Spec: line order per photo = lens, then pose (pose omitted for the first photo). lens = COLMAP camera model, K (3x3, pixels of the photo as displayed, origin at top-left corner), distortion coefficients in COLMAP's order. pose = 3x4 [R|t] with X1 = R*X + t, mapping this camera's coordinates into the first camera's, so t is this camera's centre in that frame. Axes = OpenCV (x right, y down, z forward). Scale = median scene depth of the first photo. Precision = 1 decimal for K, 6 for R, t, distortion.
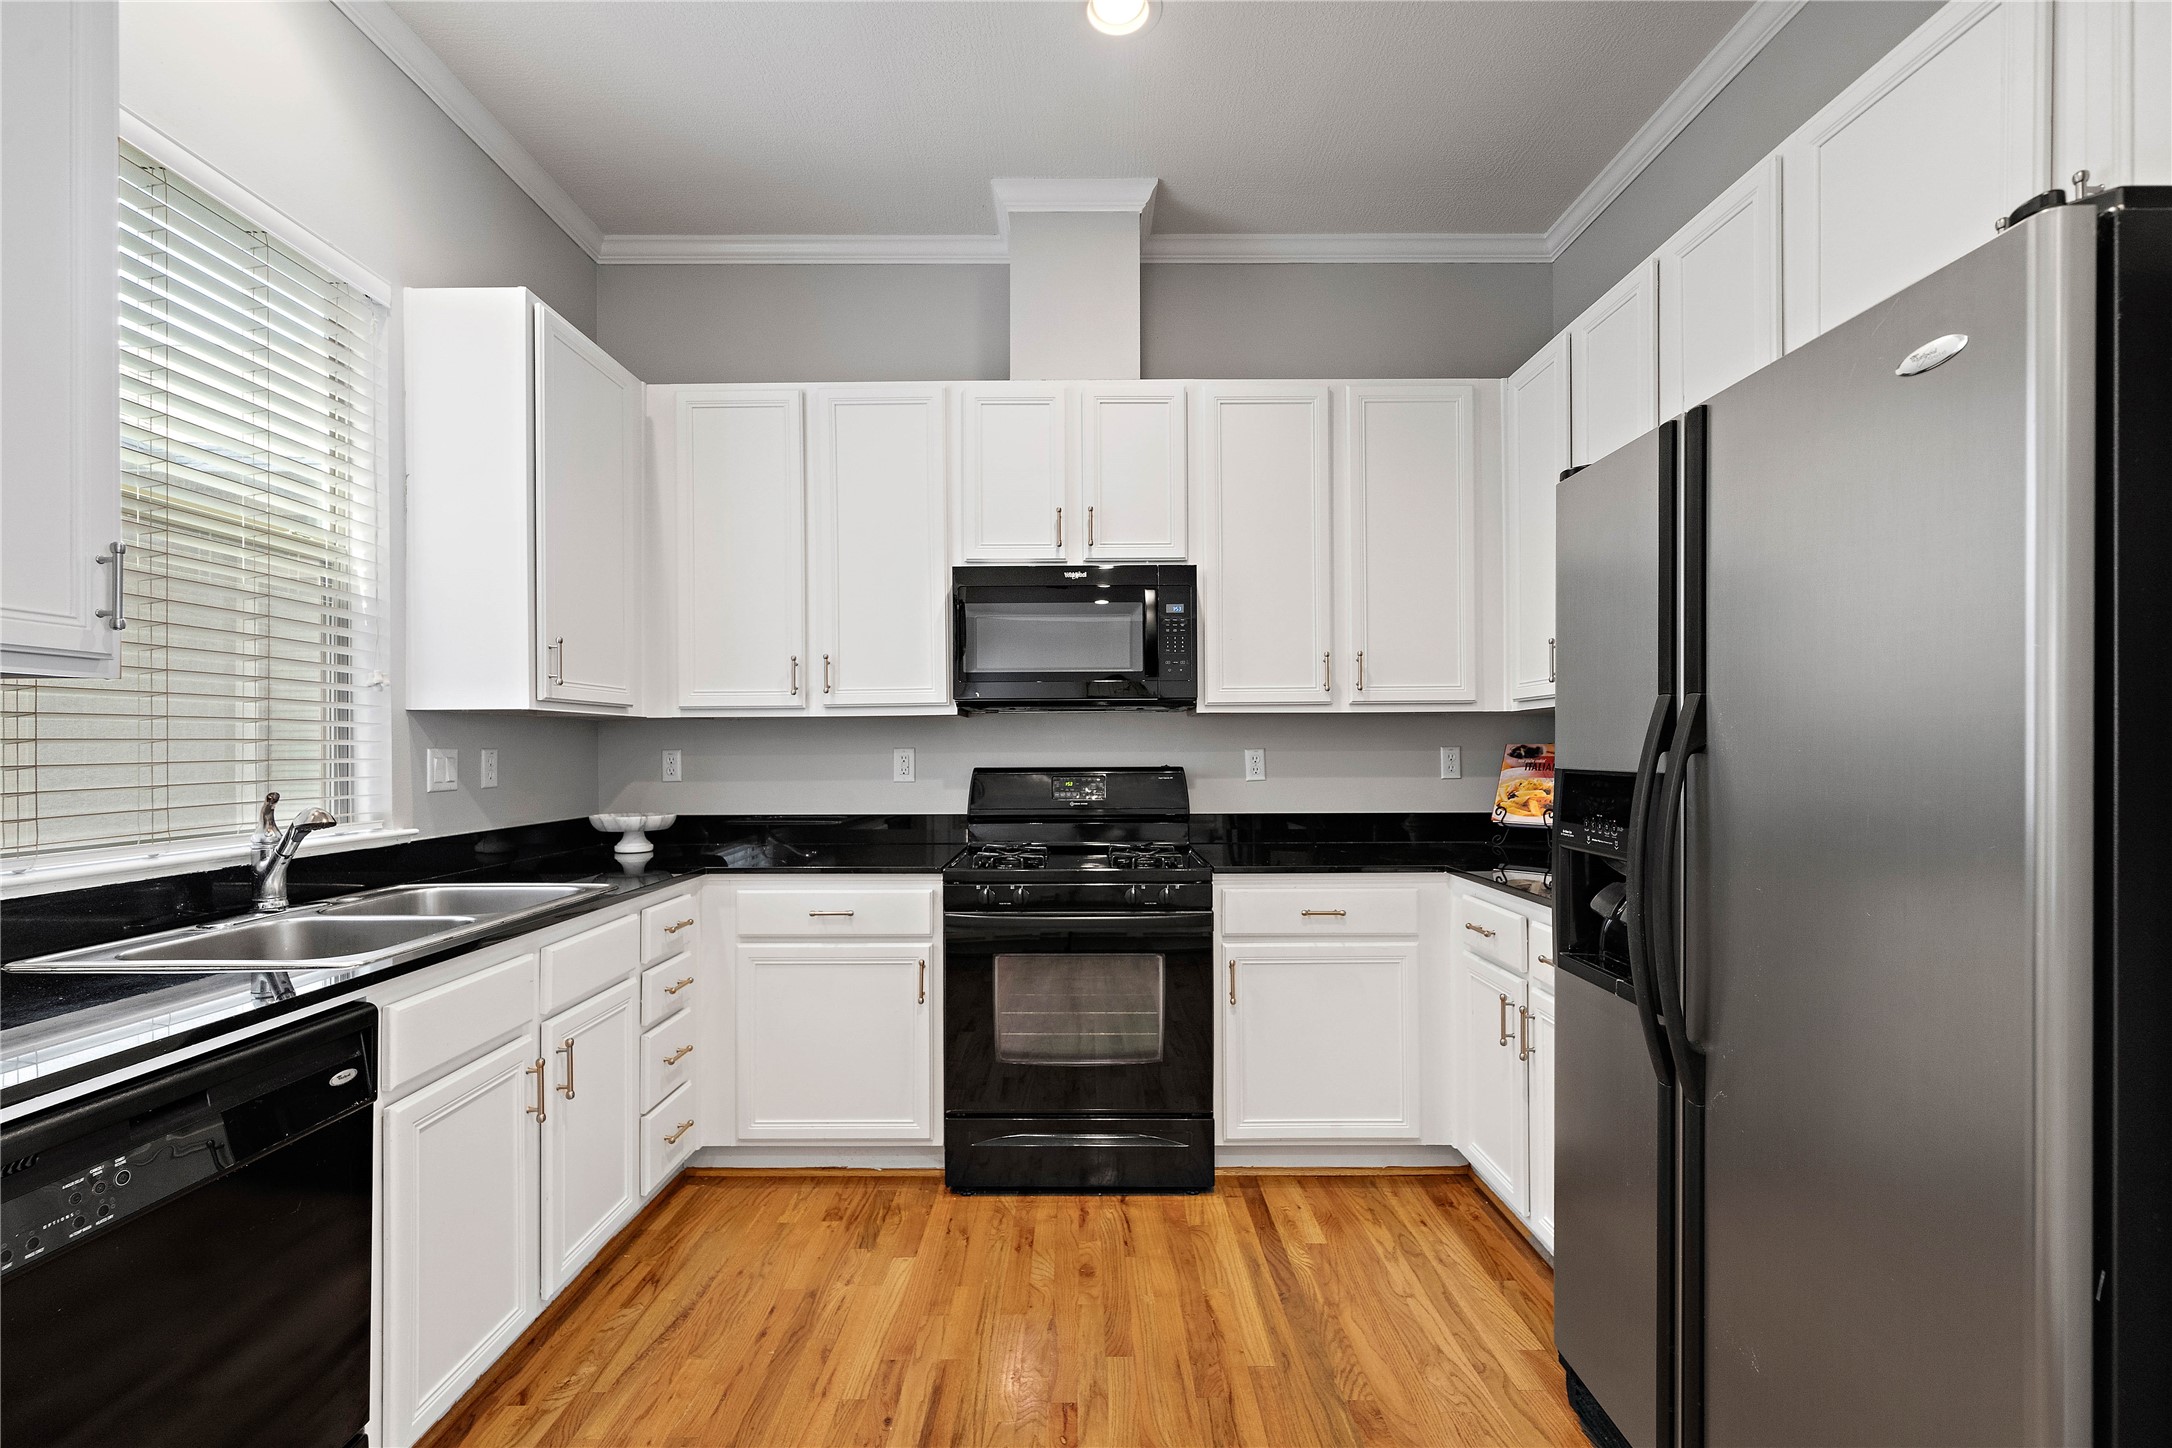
lens RADIAL K [[910.5, 0, 1088.6], [0, 910.5, 745.7], [0, 0, 1]] dist [-0.000995, 0.000124]
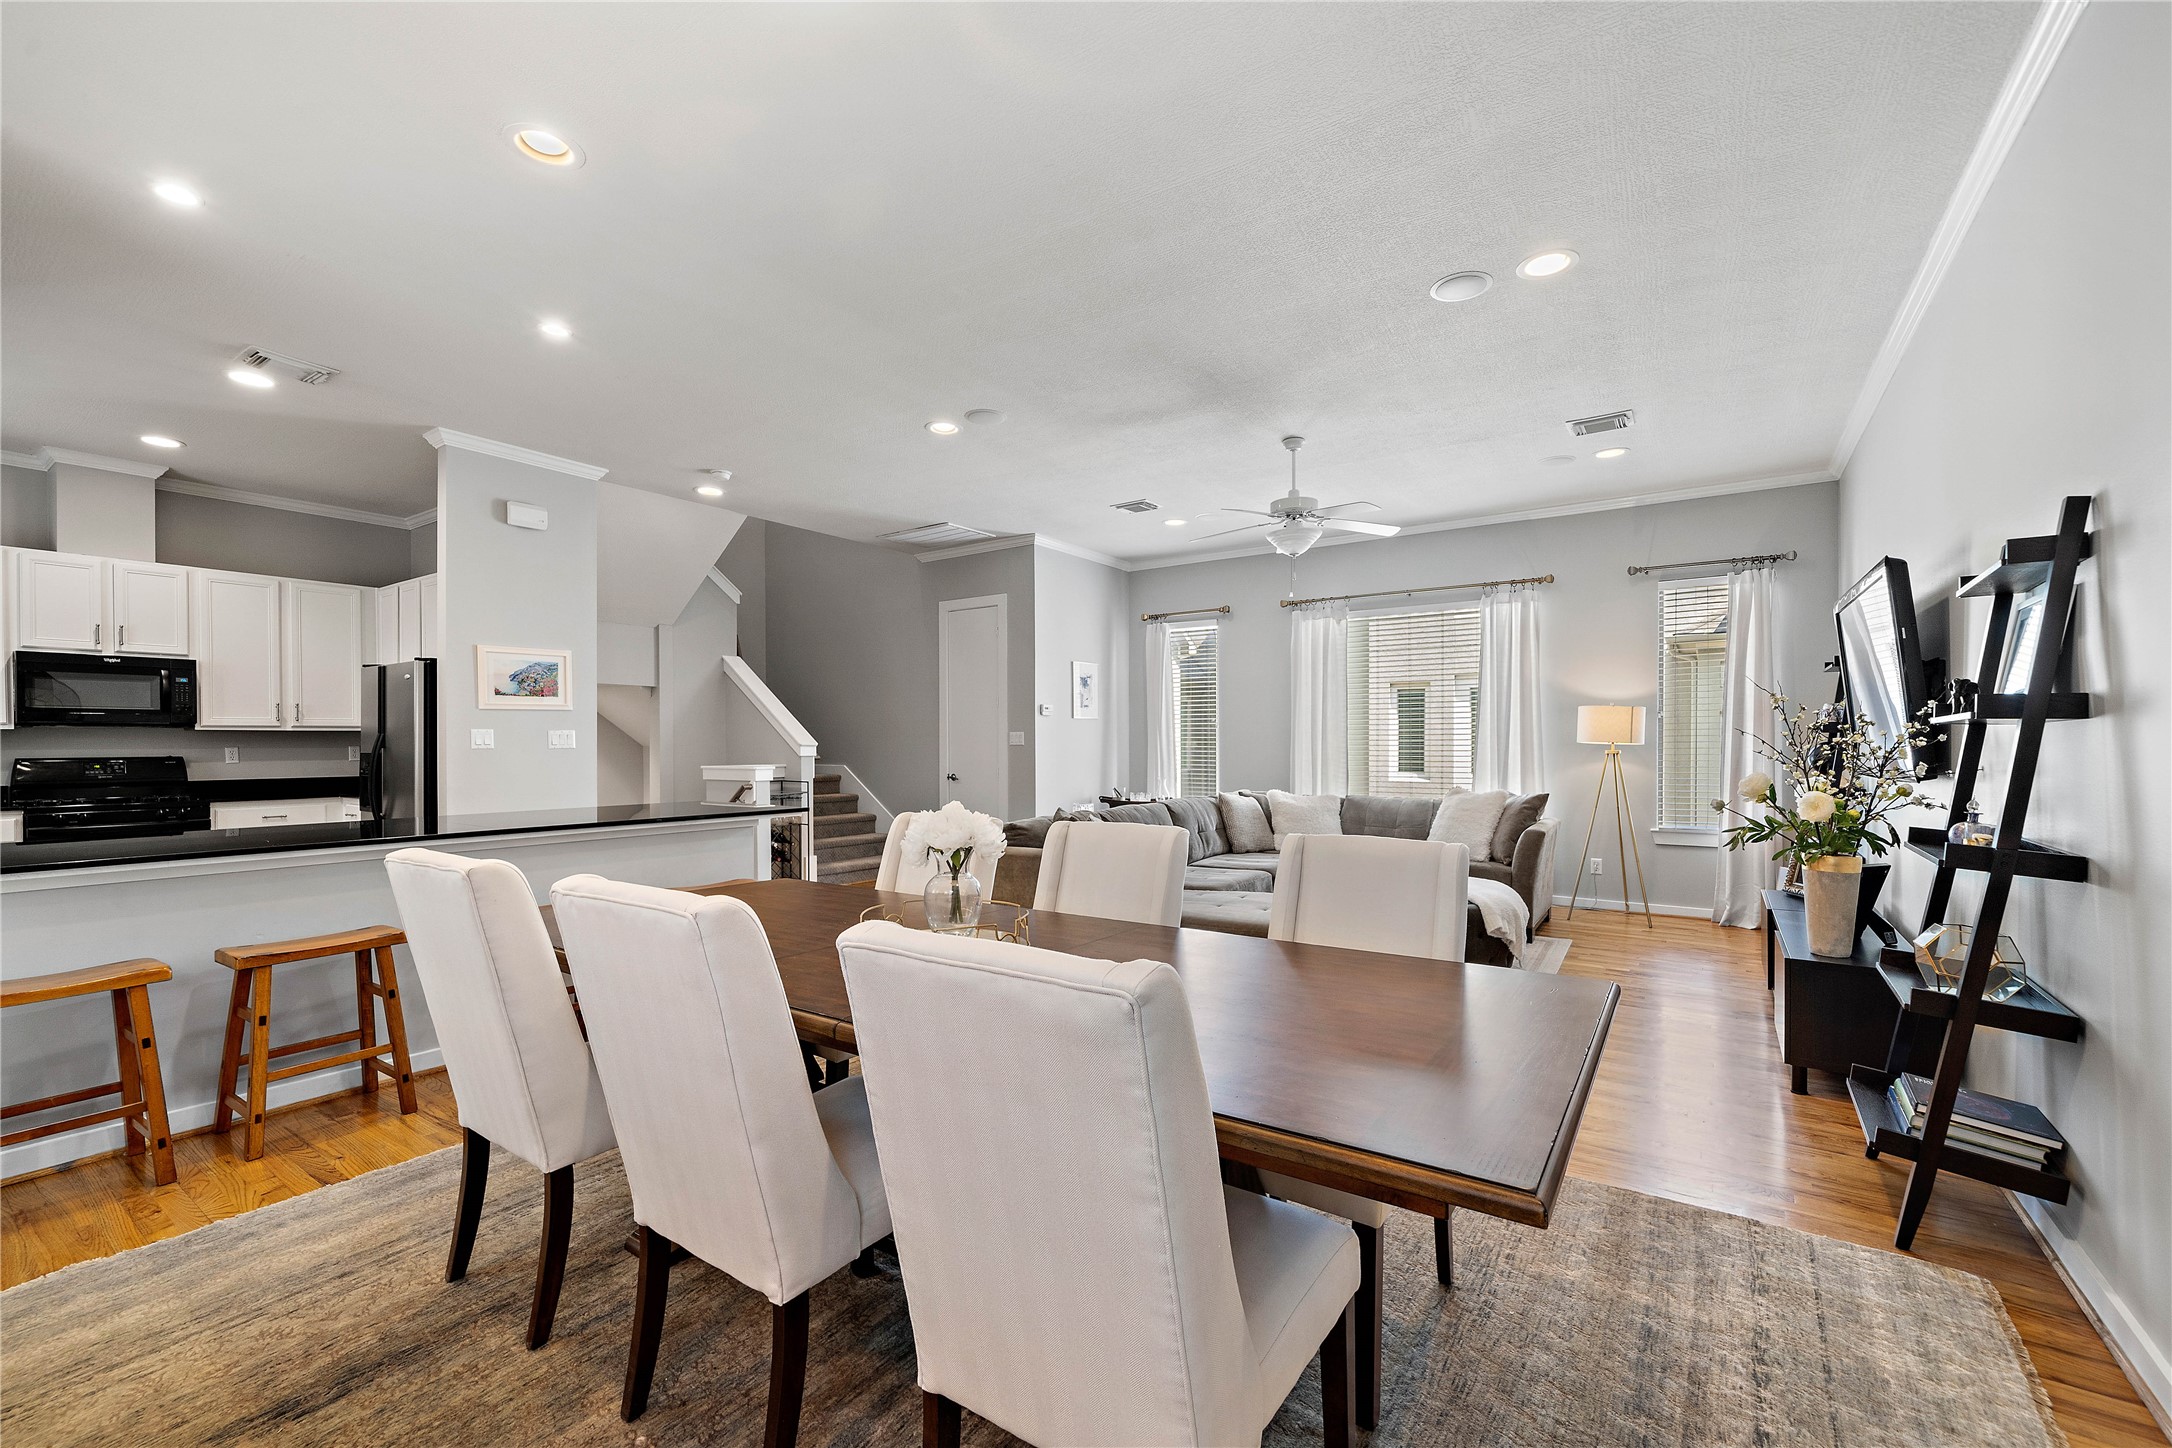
lens RADIAL K [[910.5, 0, 1088.6], [0, 910.5, 745.7], [0, 0, 1]] dist [-0.000995, 0.000124]
pose [[0.572350, -0.000355, 0.820010, -0.421446], [-0.000367, 1.000000, 0.000689, -0.002879], [-0.820010, -0.000695, 0.572349, -1.875212]]
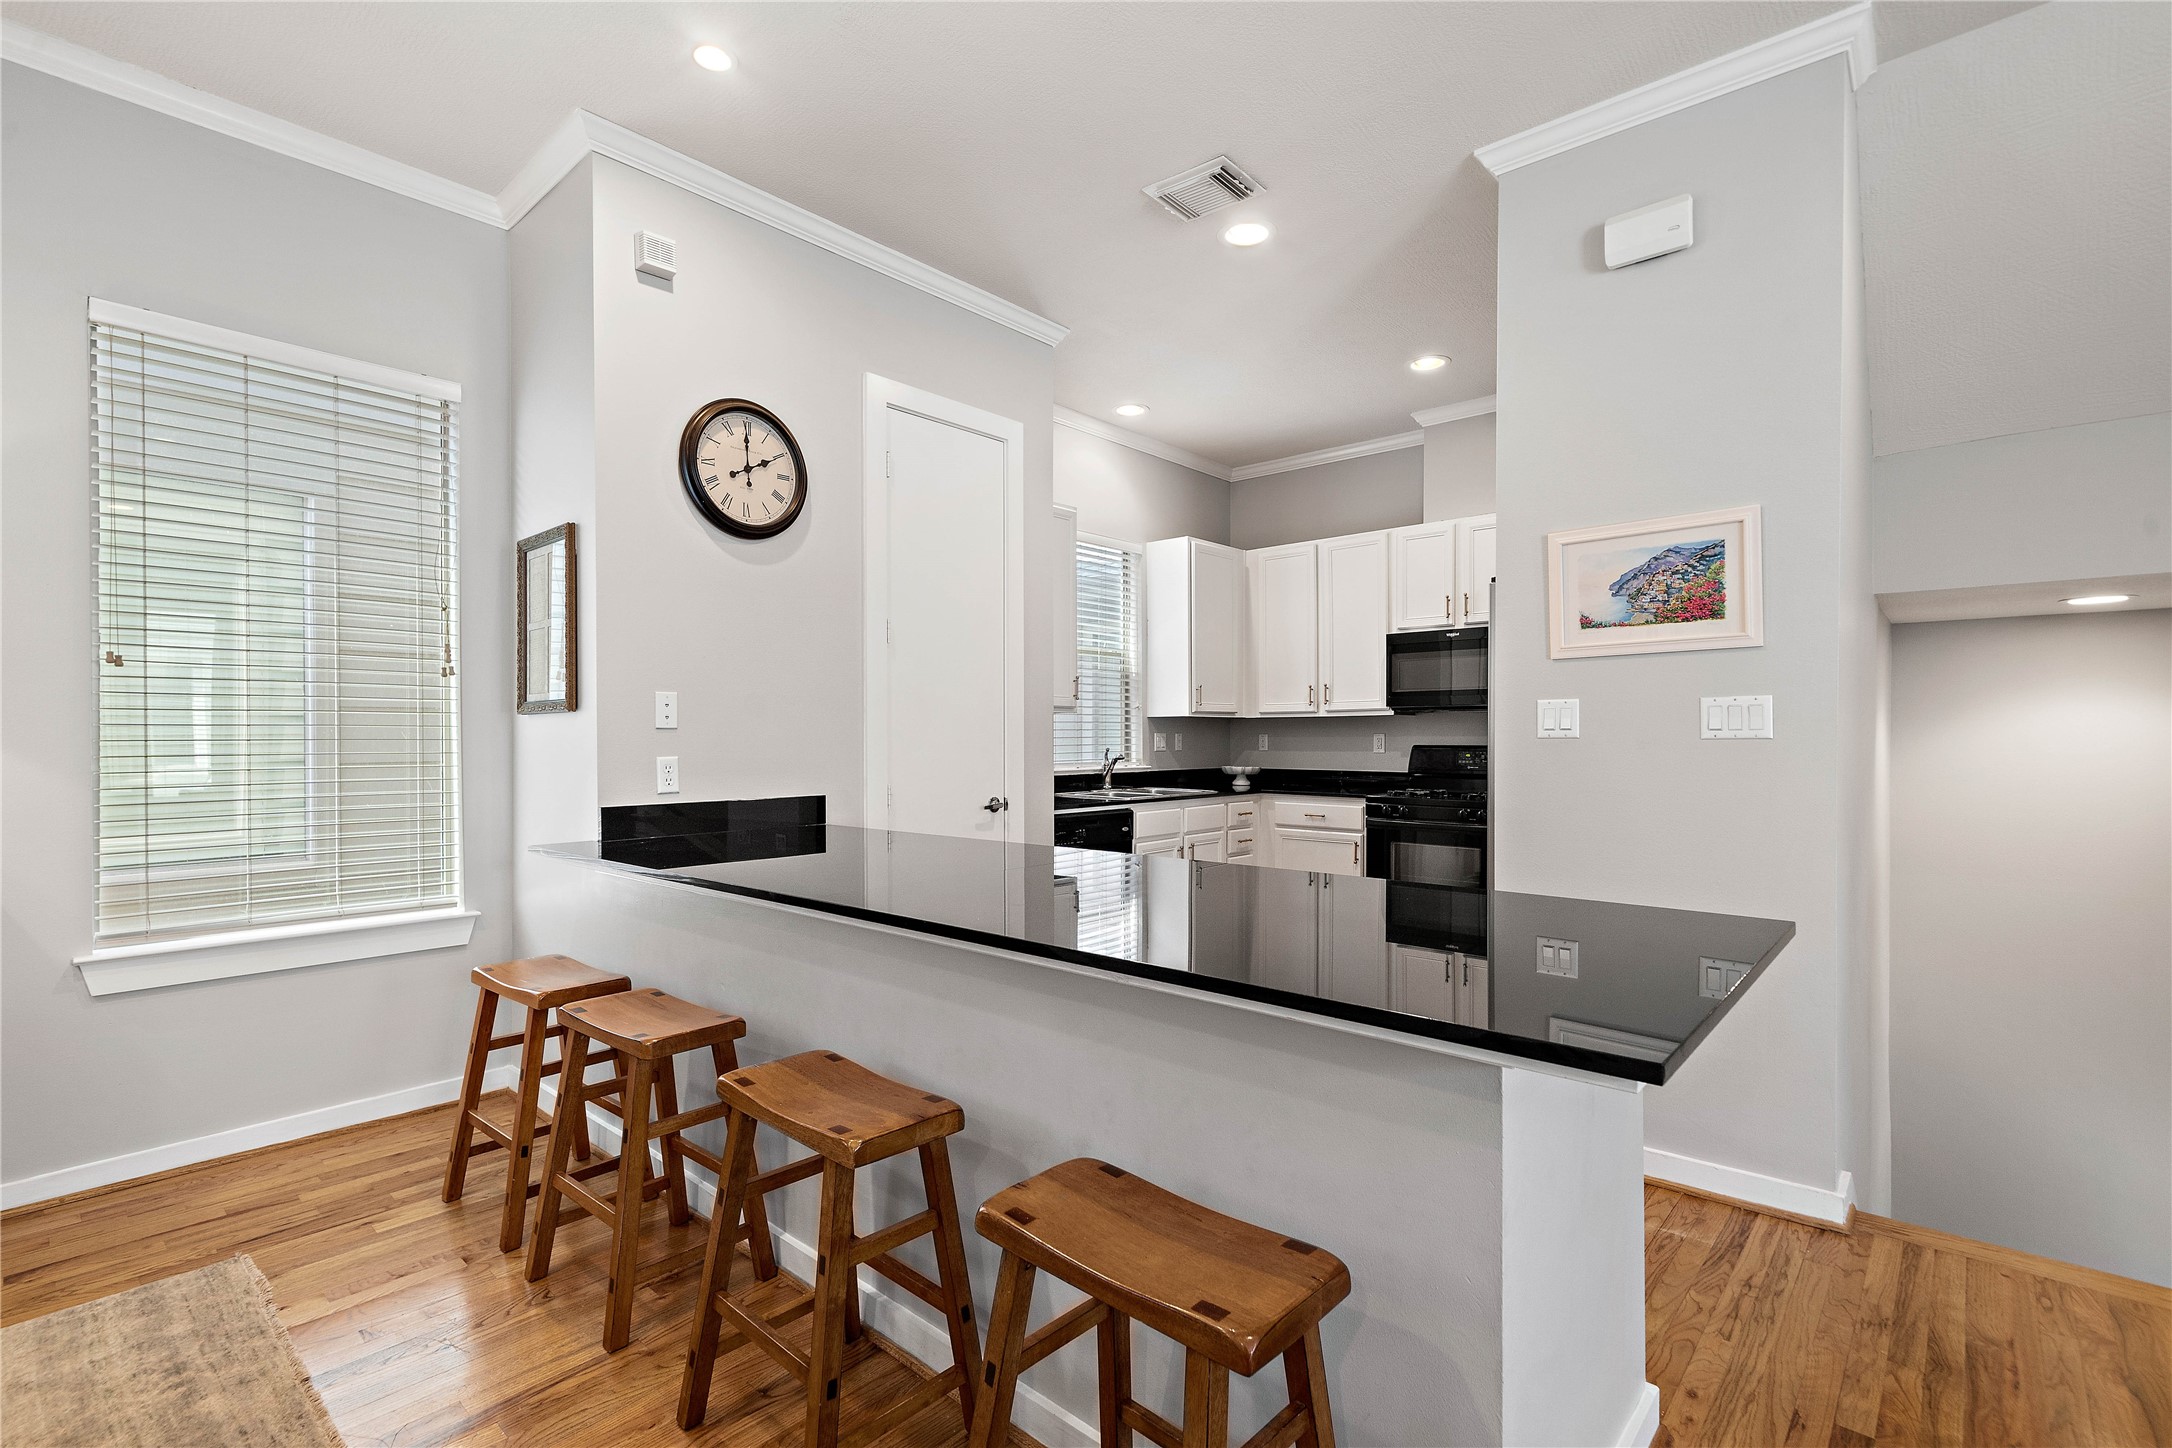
lens RADIAL K [[989.2, 0, 1081.4], [0, 989.2, 743.9], [0, 0, 1]] dist [0.001857, 0.000203]
pose [[0.736718, 0.009153, -0.676139, 0.741402], [-0.000924, 0.999921, 0.012529, -0.000739], [0.676200, -0.008605, 0.736668, -0.871641]]
